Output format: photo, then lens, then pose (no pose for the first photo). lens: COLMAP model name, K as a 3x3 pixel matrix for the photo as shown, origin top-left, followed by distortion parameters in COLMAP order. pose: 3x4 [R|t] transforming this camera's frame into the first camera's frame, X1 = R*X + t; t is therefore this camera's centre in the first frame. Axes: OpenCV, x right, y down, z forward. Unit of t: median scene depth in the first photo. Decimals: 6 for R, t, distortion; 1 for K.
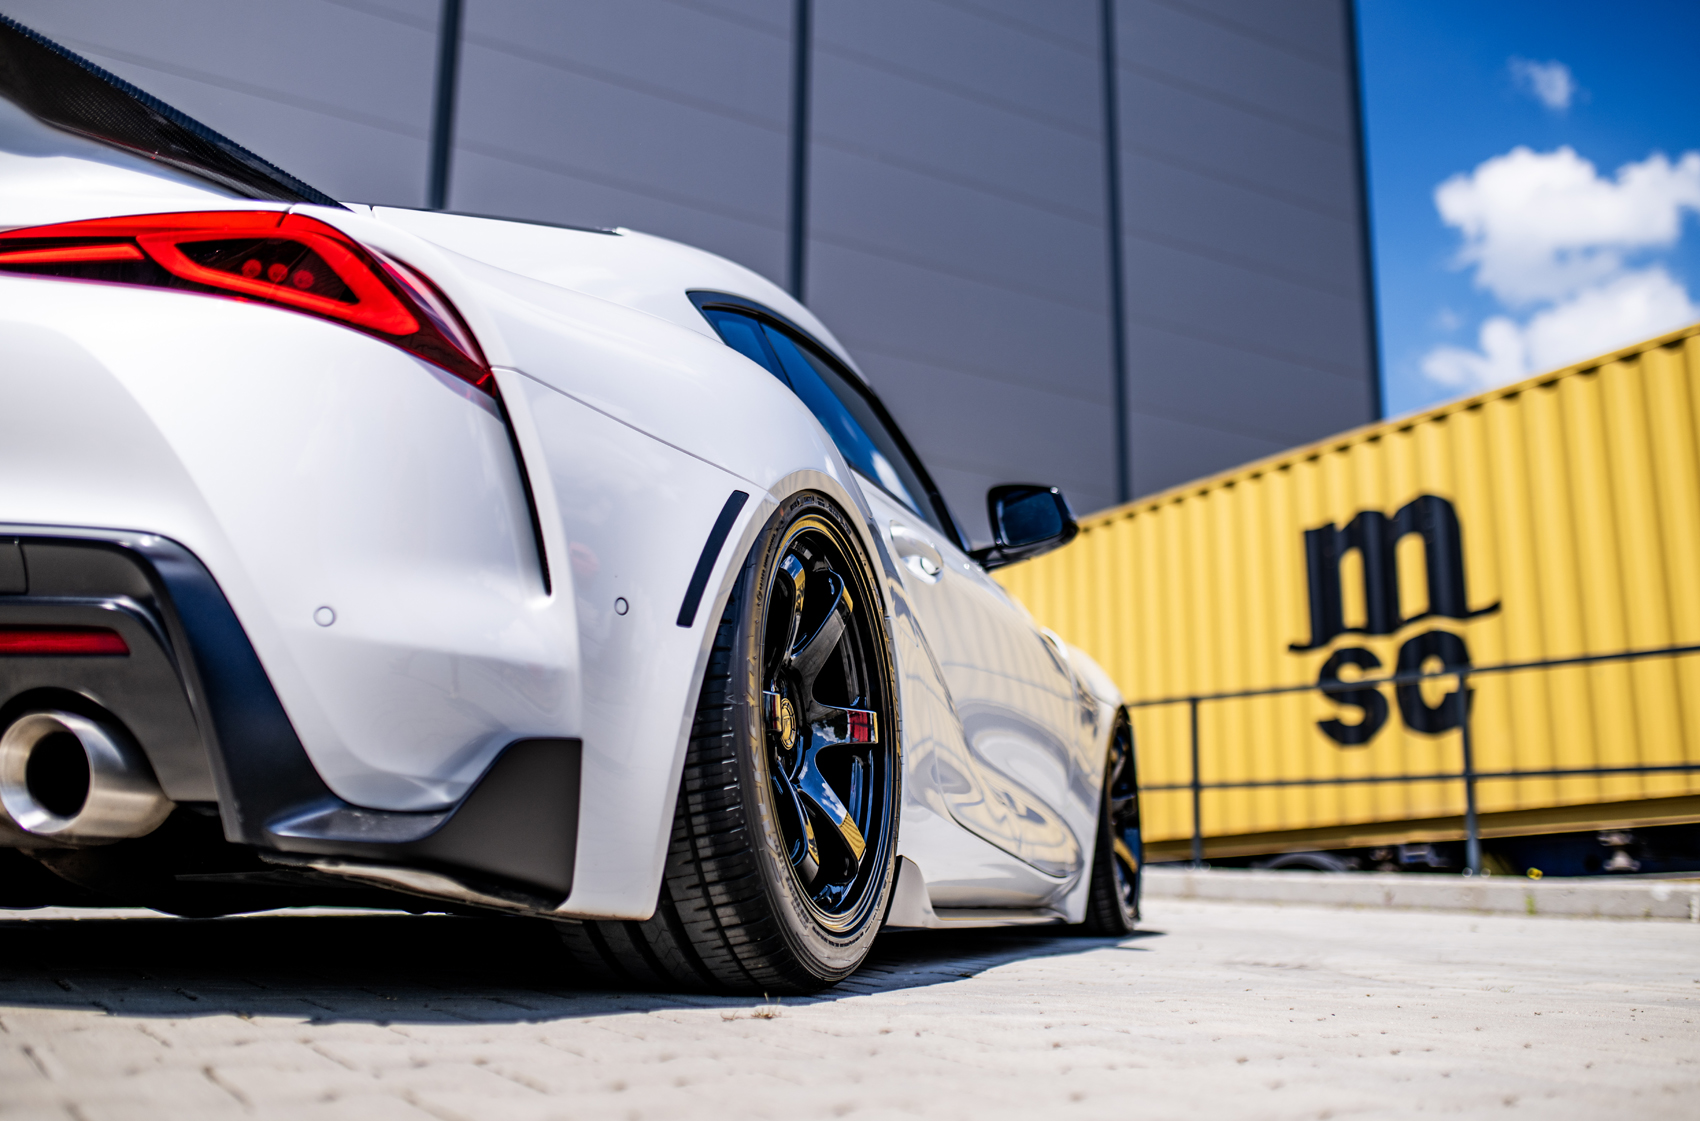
lens RADIAL K [[1668.4, 0, 847.0], [0, 1668.4, 562.8], [0, 0, 1]] dist [-0.050949, 0.047983]
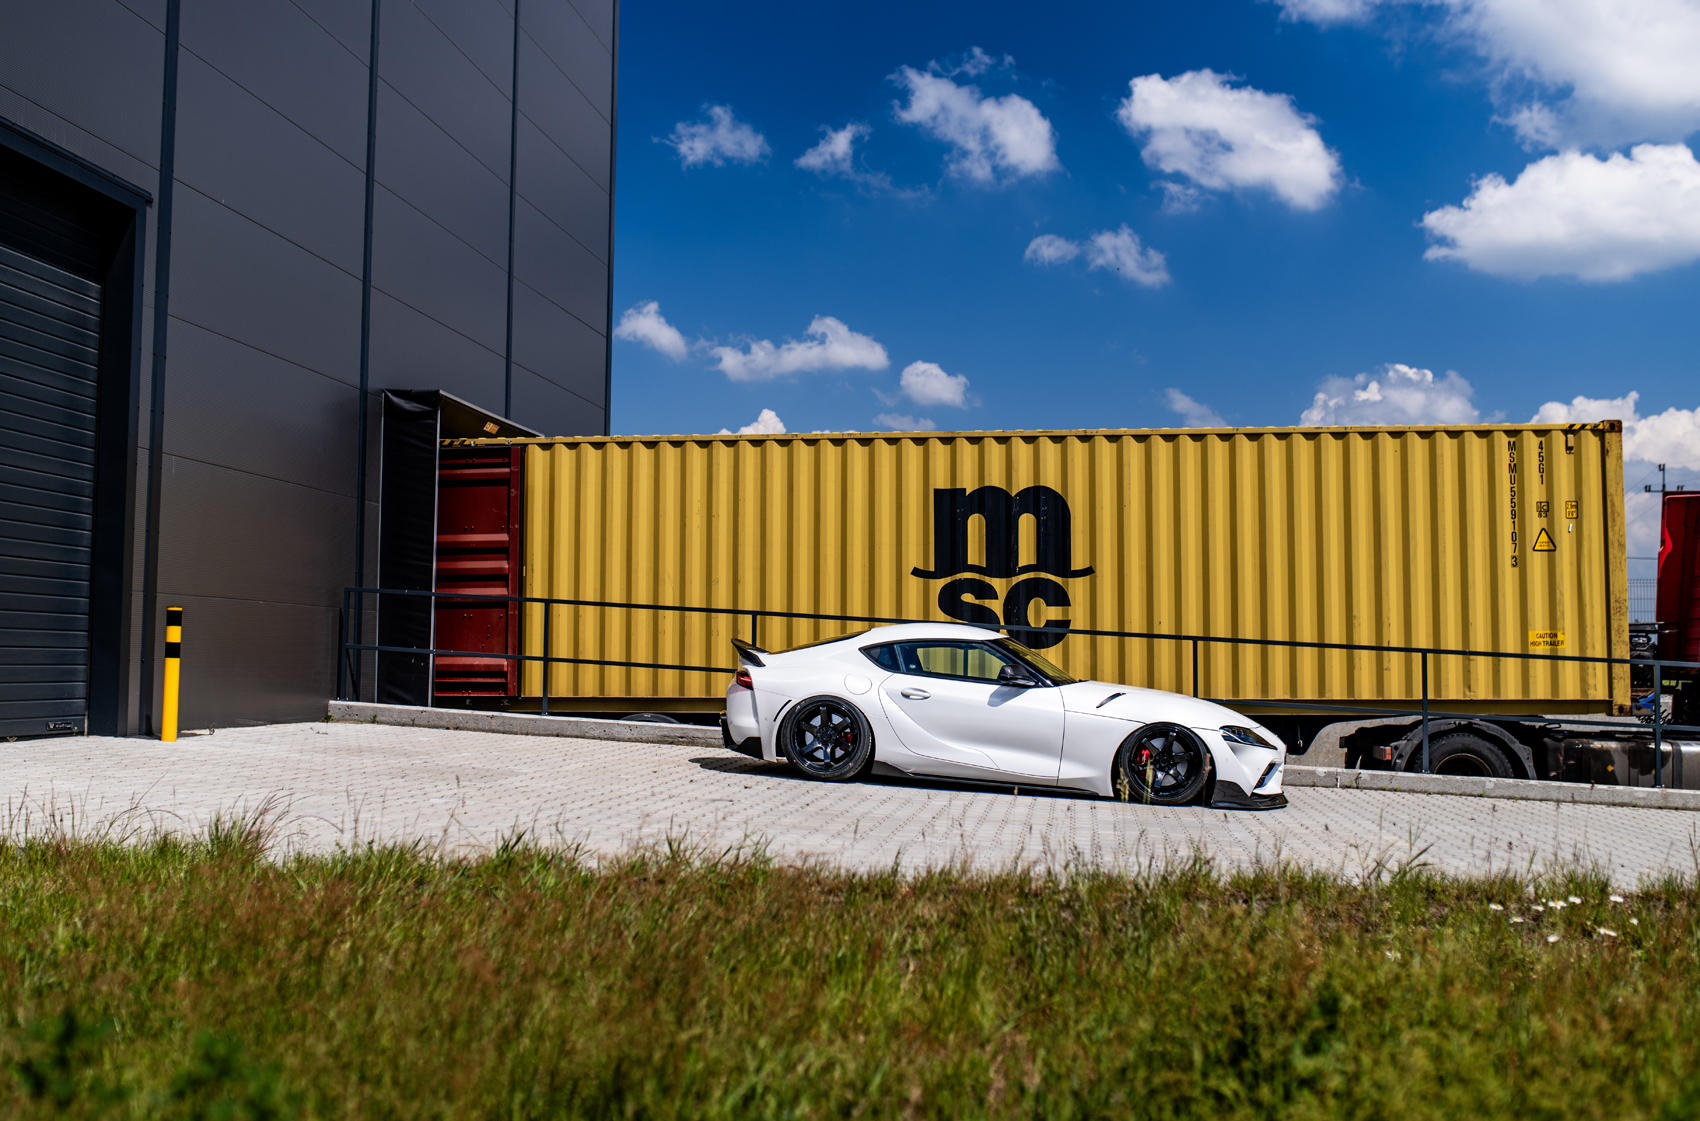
lens RADIAL K [[1668.4, 0, 847.0], [0, 1668.4, 562.8], [0, 0, 1]] dist [-0.050949, 0.047983]
pose [[0.632636, 0.045328, 0.773121, -0.950490], [-0.176793, 0.980379, 0.087187, -0.076716], [-0.754000, -0.191840, 0.628237, 0.176344]]
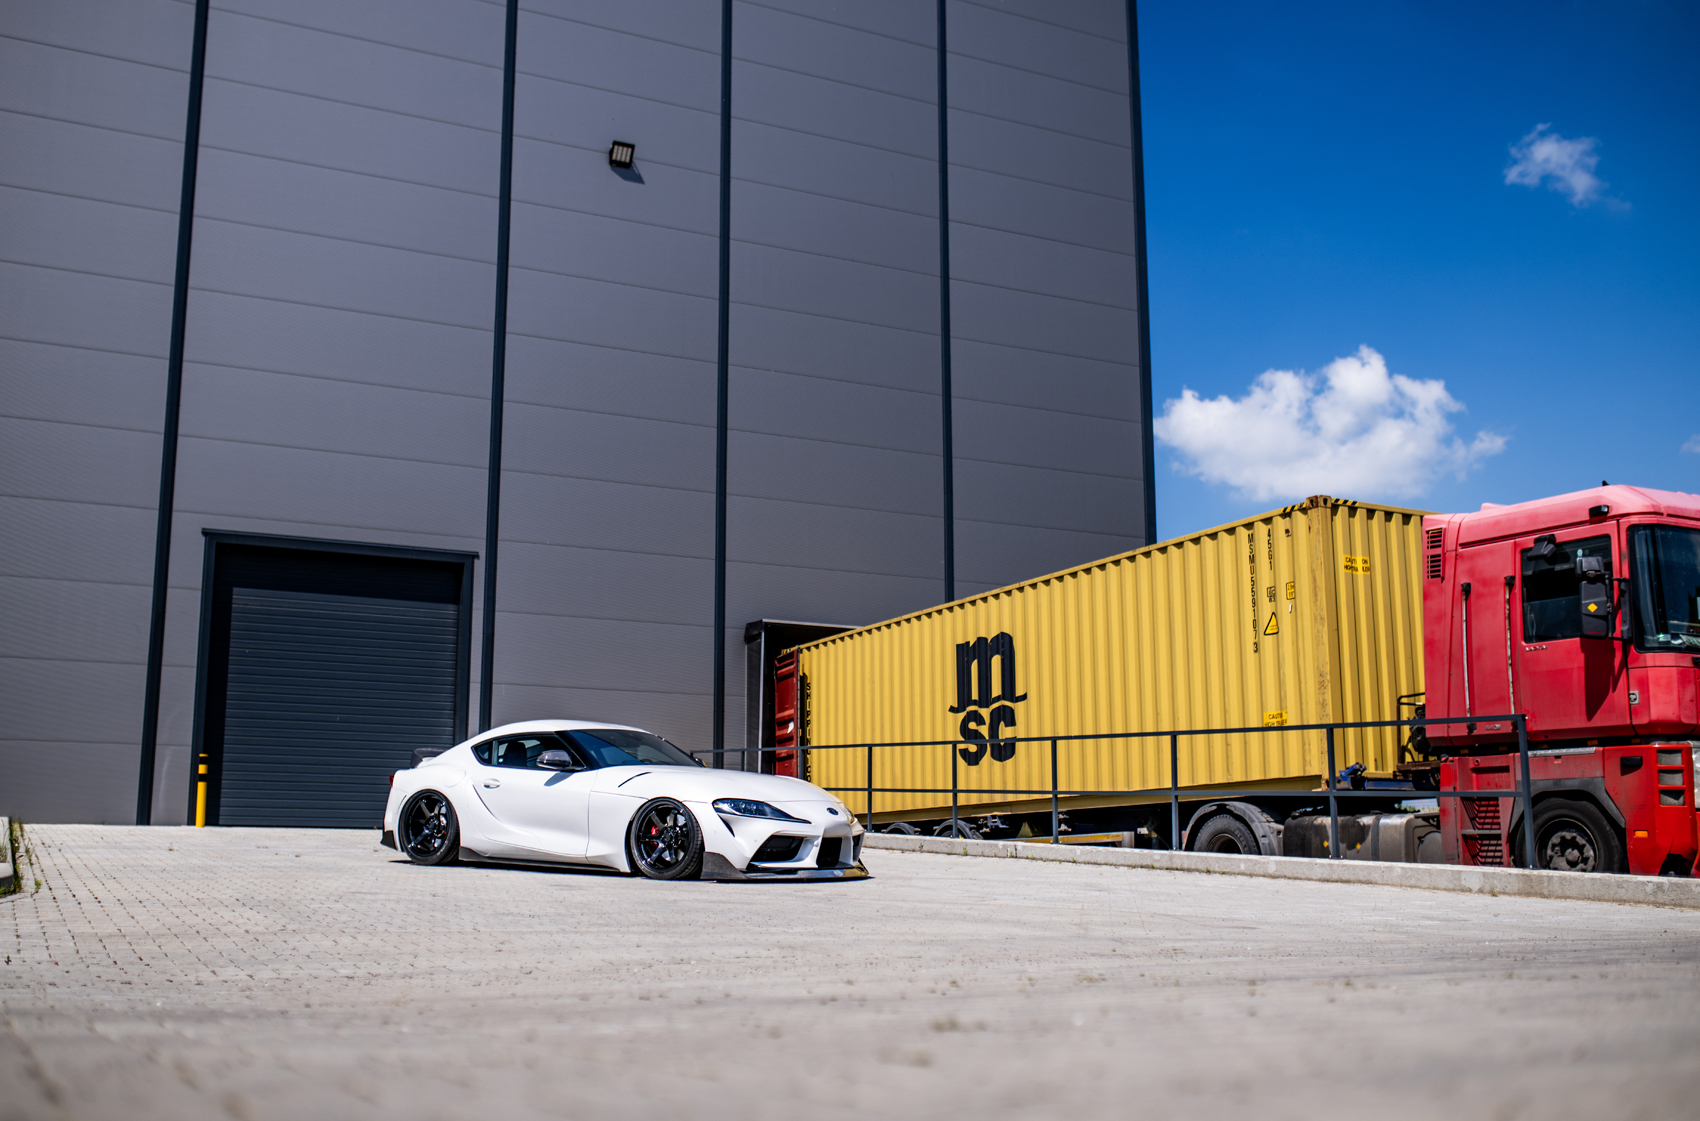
lens RADIAL K [[1681.7, 0, 818.2], [0, 1681.7, 578.5], [0, 0, 1]] dist [-0.050256, 0.033566]
pose [[0.995435, -0.024446, -0.092260, 0.326449], [0.029026, 0.998395, 0.048628, -0.207908], [0.090923, -0.051084, 0.994547, -0.944981]]
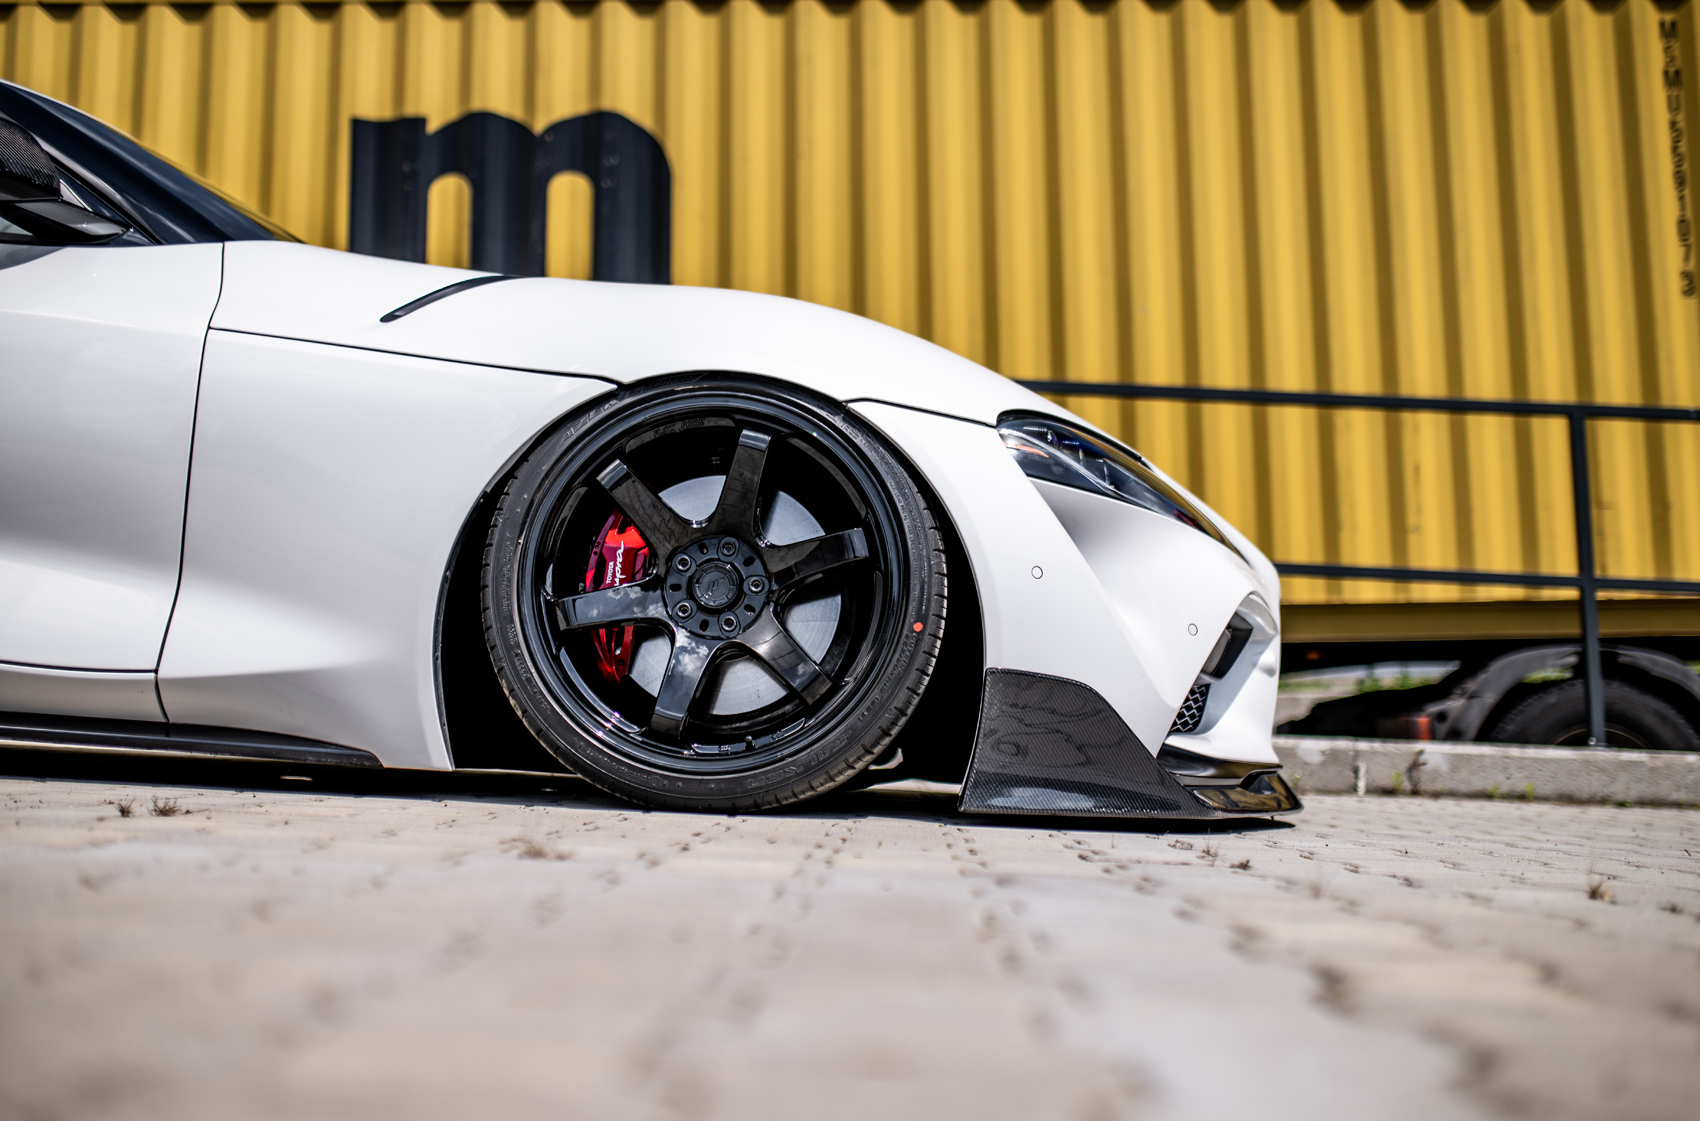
lens RADIAL K [[1682.4, 0, 877.2], [0, 1682.4, 560.9], [0, 0, 1]] dist [-0.044552, 0.007361]
pose [[0.533664, 0.087868, 0.841119, -0.123000], [-0.179907, 0.983618, 0.011391, 0.103812], [-0.826339, -0.157403, 0.540730, 0.555450]]
